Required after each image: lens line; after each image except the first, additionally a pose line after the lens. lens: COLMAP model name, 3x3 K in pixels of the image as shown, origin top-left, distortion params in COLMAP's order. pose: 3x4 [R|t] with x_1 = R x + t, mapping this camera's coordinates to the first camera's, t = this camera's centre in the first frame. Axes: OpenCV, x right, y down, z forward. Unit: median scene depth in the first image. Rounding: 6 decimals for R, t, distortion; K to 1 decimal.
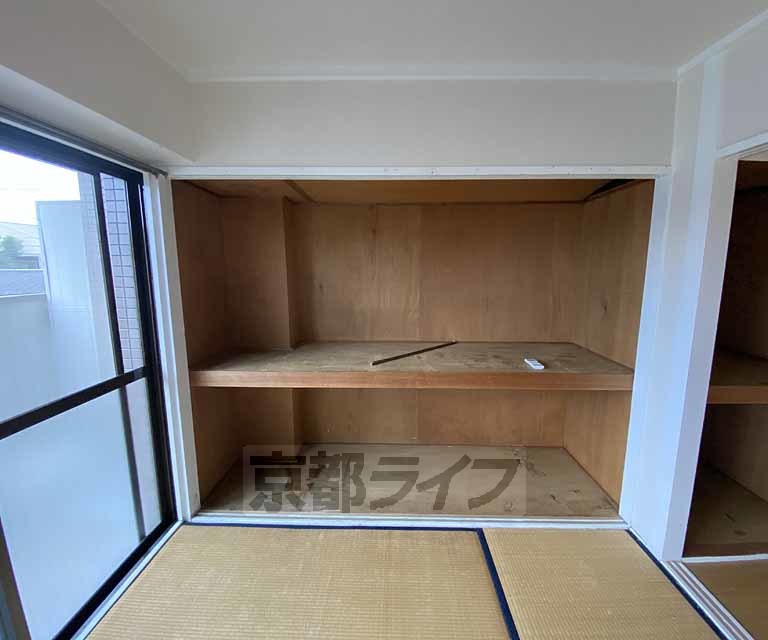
lens RADIAL K [[350.5, 0, 397.5], [0, 350.5, 320.3], [0, 0, 1]] dist [-0.001845, -0.000496]
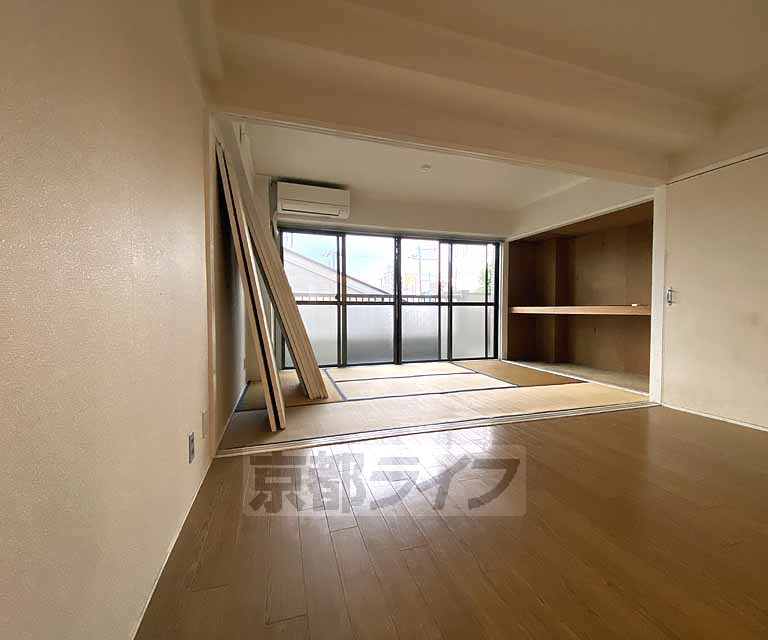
lens RADIAL K [[344.1, 0, 383.5], [0, 344.1, 323.9], [0, 0, 1]] dist [0.034784, -0.035368]
pose [[0.317563, 0.028292, -0.947815, 1.840102], [-0.147281, 0.988896, -0.019828, 0.511451], [0.936729, 0.145891, 0.318204, -0.862581]]
